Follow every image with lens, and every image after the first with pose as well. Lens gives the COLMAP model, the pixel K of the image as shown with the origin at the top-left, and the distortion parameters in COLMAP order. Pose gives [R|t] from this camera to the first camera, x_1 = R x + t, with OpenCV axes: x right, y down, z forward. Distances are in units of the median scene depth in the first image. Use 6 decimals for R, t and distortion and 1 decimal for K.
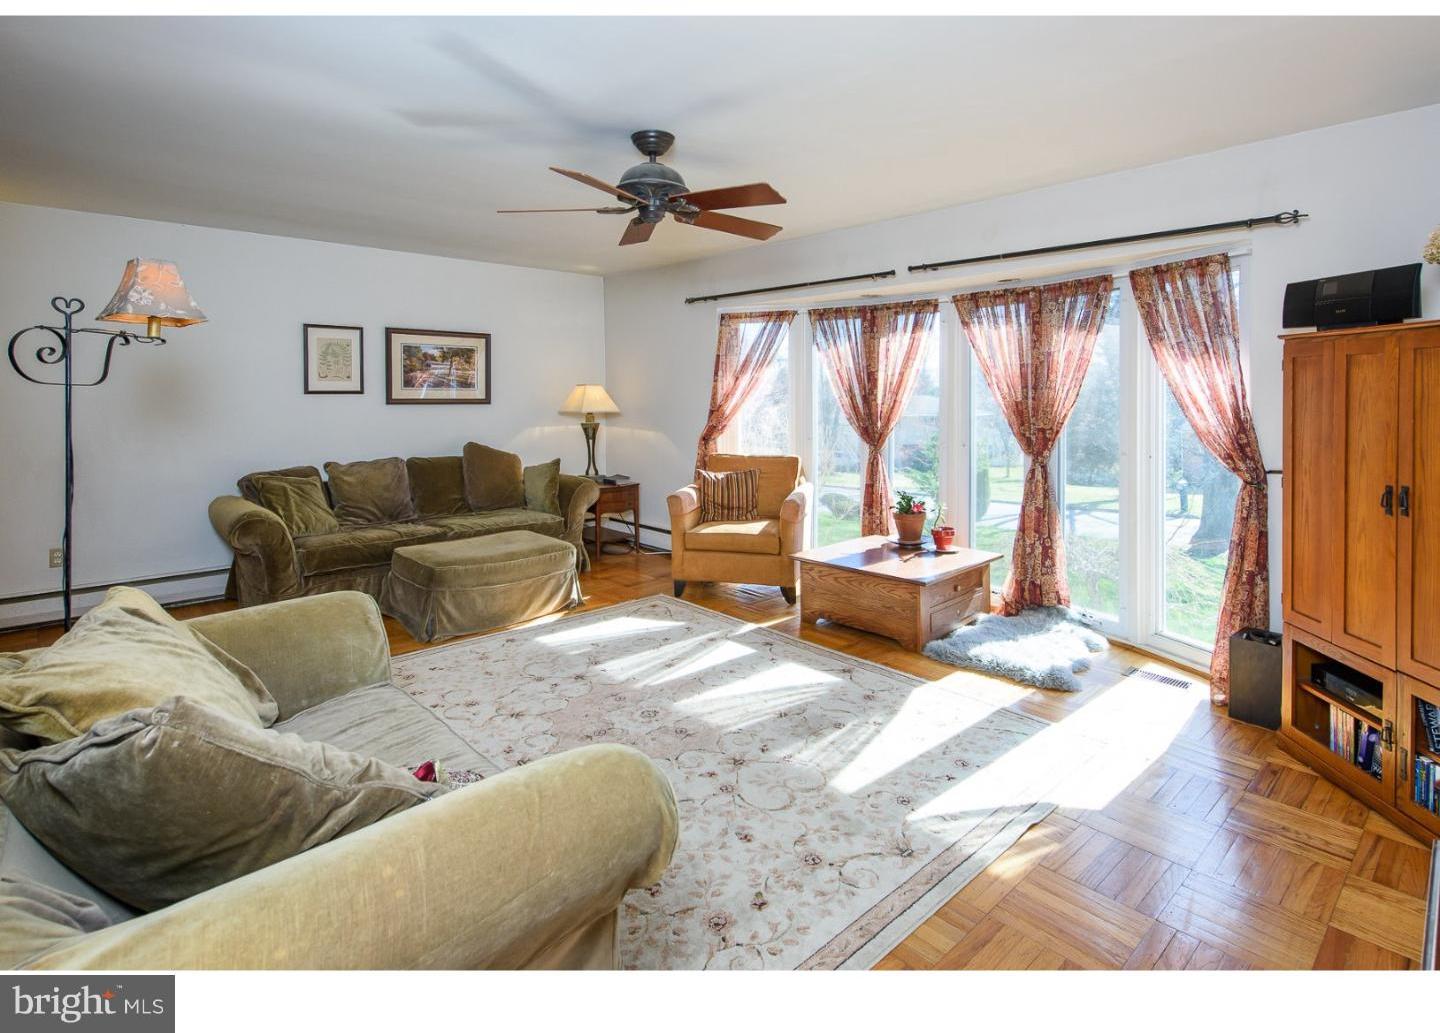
lens RADIAL K [[745.4, 0, 735.7], [0, 745.4, 469.6], [0, 0, 1]] dist [0.019159, 0.000549]
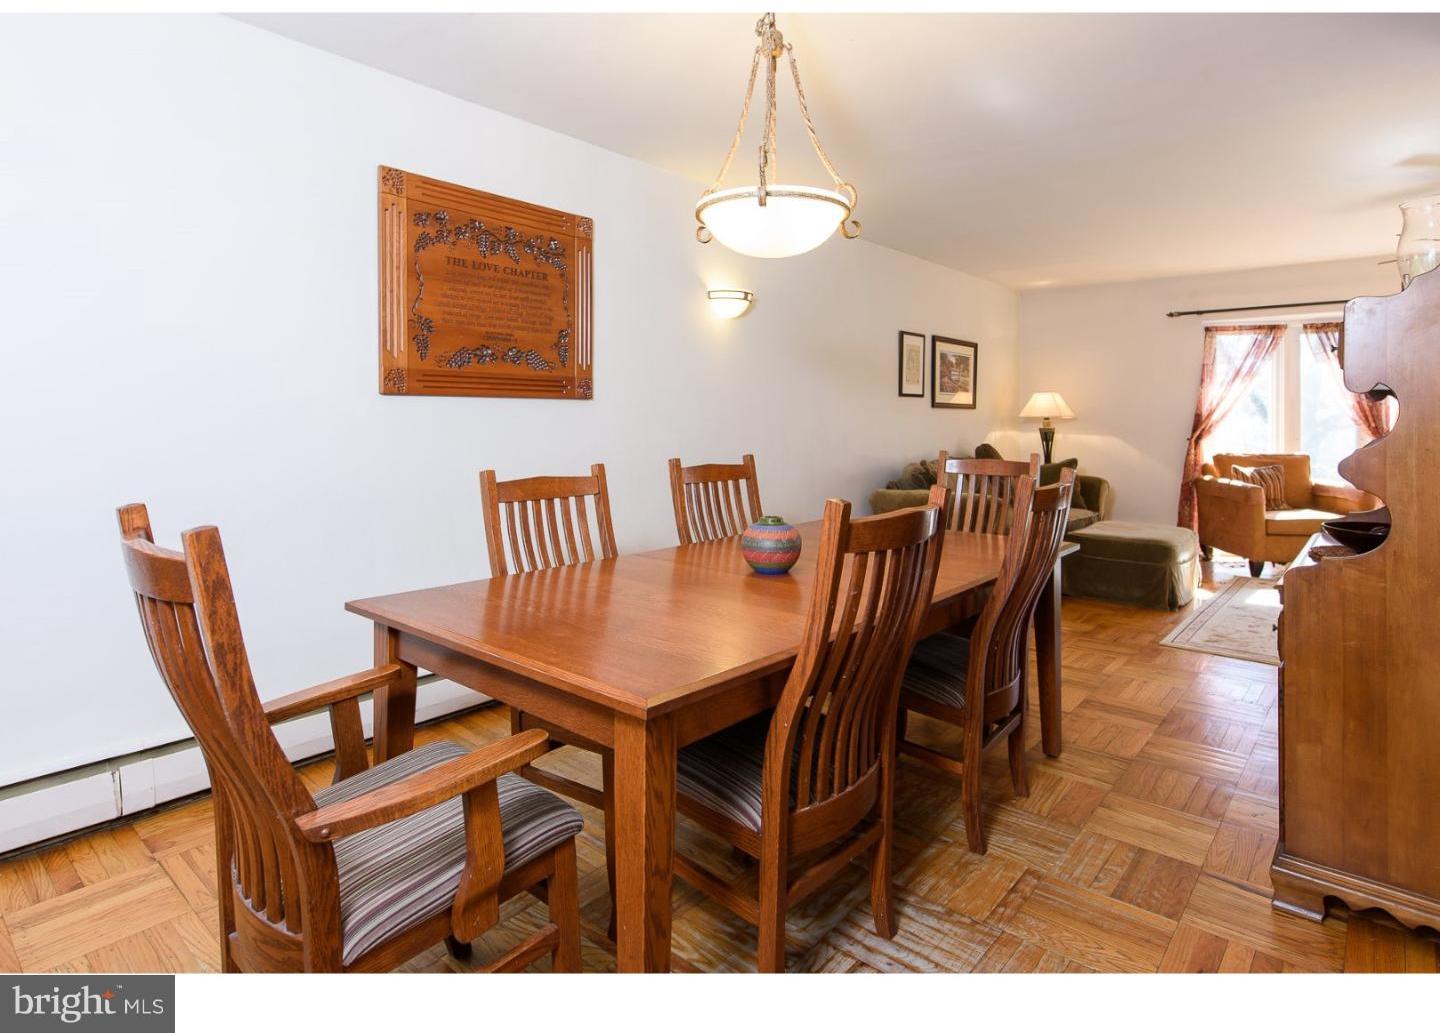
lens RADIAL K [[801.1, 0, 699.9], [0, 801.1, 476.1], [0, 0, 1]] dist [0.004141, 0.000109]
pose [[0.993603, -0.007138, 0.112706, -0.864957], [0.010690, 0.999464, -0.030947, 0.039449], [-0.112425, 0.031954, 0.993146, -0.085863]]
